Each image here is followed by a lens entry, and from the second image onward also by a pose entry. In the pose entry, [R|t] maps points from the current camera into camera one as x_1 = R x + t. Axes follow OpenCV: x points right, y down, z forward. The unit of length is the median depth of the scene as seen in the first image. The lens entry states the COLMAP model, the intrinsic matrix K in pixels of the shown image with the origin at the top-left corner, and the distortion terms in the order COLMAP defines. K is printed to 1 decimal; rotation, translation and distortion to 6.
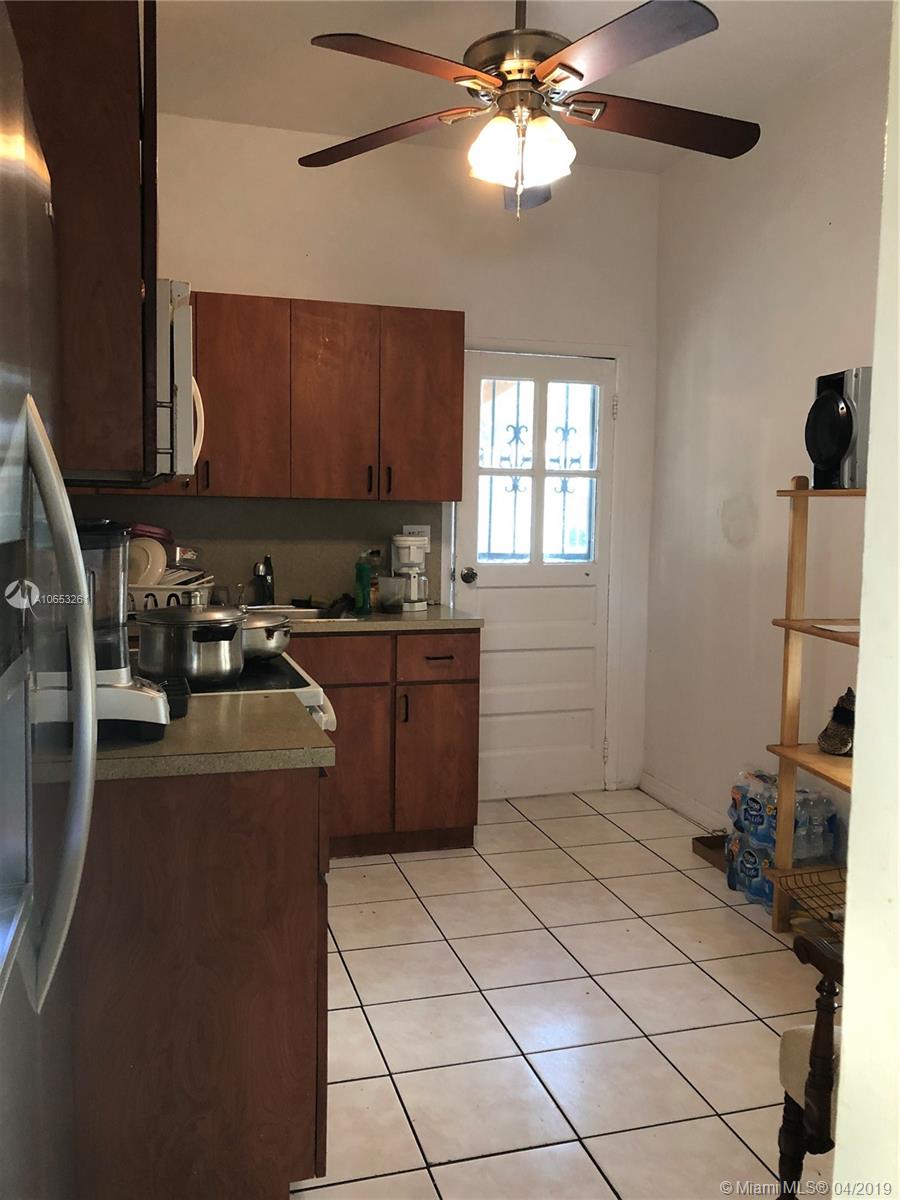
lens RADIAL K [[1000.7, 0, 450.0], [0, 1000.7, 600.0], [0, 0, 1]] dist [0.130097, 0.000168]
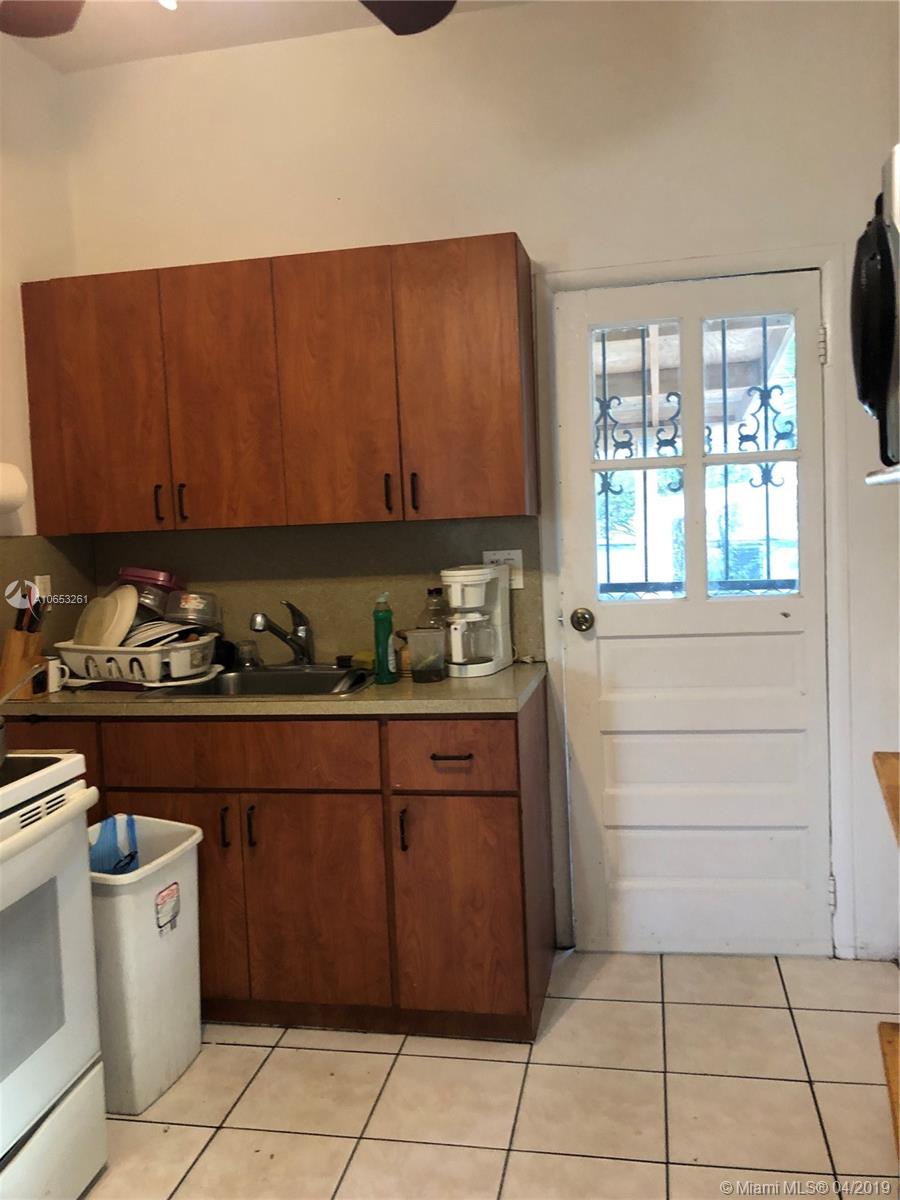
lens RADIAL K [[1010.9, 0, 450.0], [0, 1010.9, 600.0], [0, 0, 1]] dist [0.051231, -0.005509]
pose [[0.884313, -0.014979, -0.466654, 0.287241], [0.015604, 0.999875, -0.002525, -0.041889], [0.466634, -0.005049, 0.884436, 0.387433]]
